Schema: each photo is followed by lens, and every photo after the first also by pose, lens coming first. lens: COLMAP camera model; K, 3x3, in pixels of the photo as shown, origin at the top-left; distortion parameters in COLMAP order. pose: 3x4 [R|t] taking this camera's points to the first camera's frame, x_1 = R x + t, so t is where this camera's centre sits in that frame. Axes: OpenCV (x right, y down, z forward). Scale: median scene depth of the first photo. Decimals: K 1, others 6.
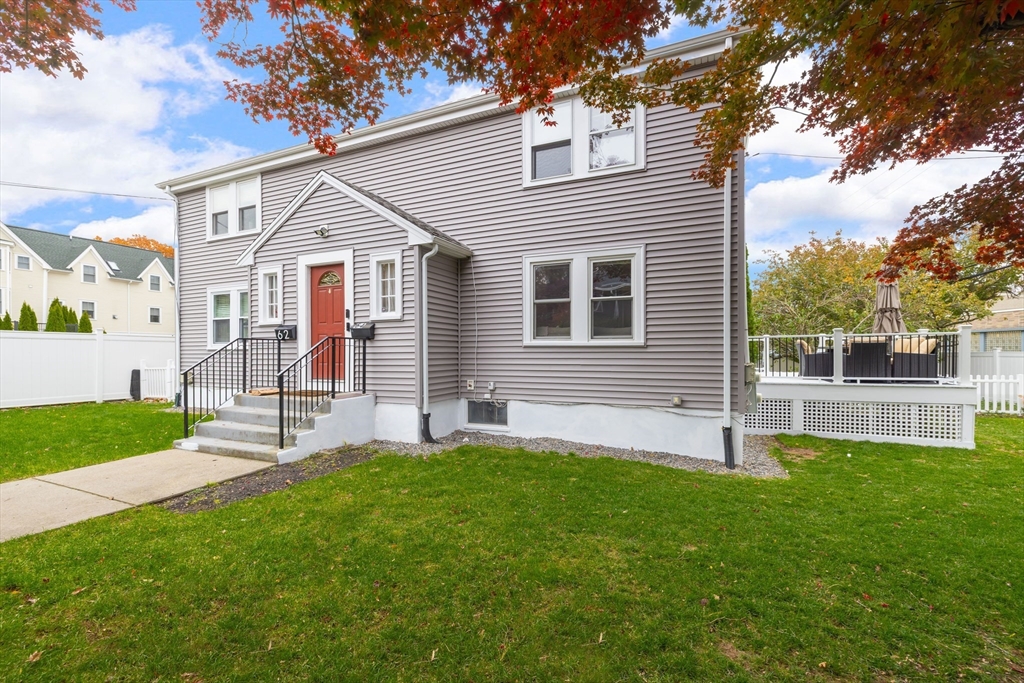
lens RADIAL K [[441.8, 0, 503.8], [0, 441.8, 349.0], [0, 0, 1]] dist [-0.006397, 0.000458]
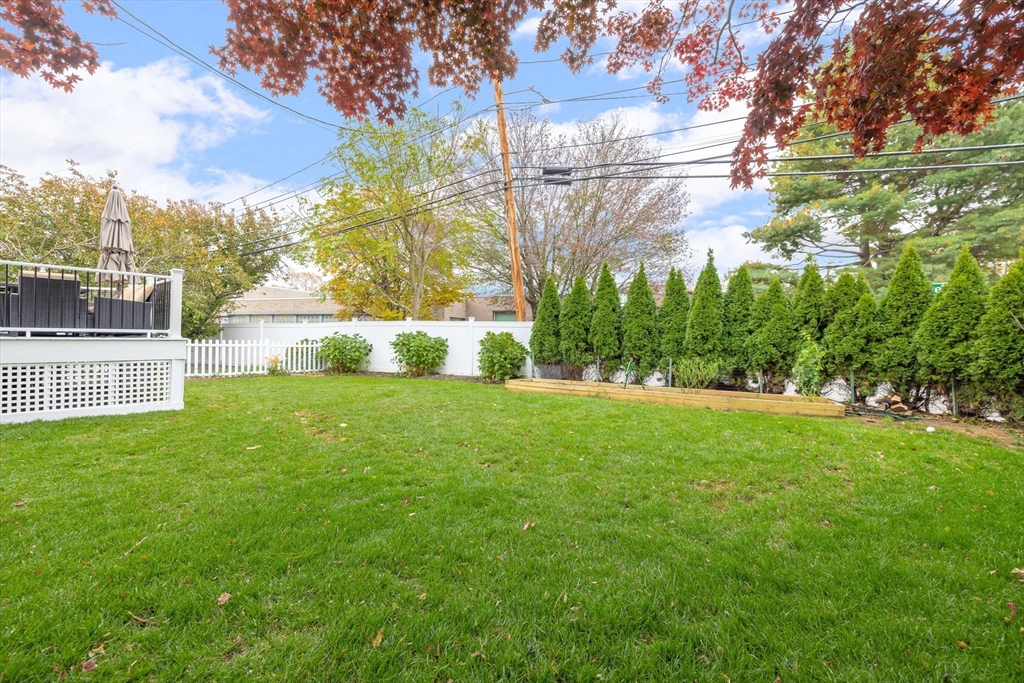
lens RADIAL K [[441.8, 0, 513.8], [0, 441.8, 338.7], [0, 0, 1]] dist [-0.006397, 0.000458]
pose [[0.256845, 0.002731, 0.966449, 0.342341], [-0.017834, 0.999839, 0.001915, 0.064730], [-0.966288, -0.017727, 0.256853, 0.112979]]
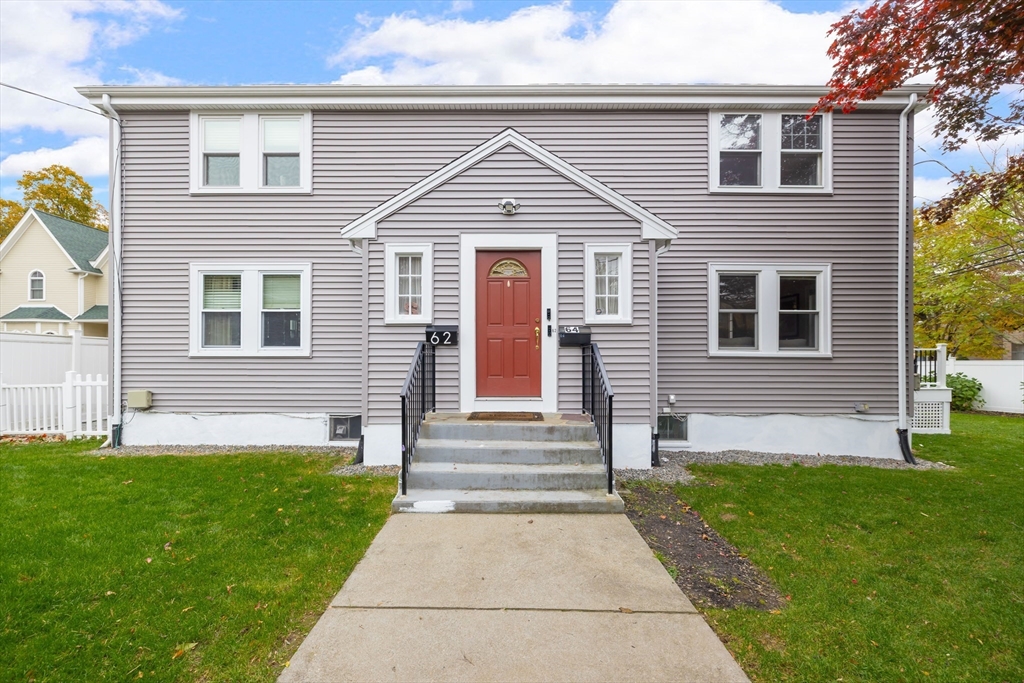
lens RADIAL K [[441.8, 0, 511.5], [0, 441.8, 352.3], [0, 0, 1]] dist [-0.006397, 0.000458]
pose [[0.914390, 0.012239, 0.404649, -0.752849], [-0.008087, 0.999896, -0.011967, -0.000651], [-0.404753, 0.007670, 0.914394, 0.303496]]
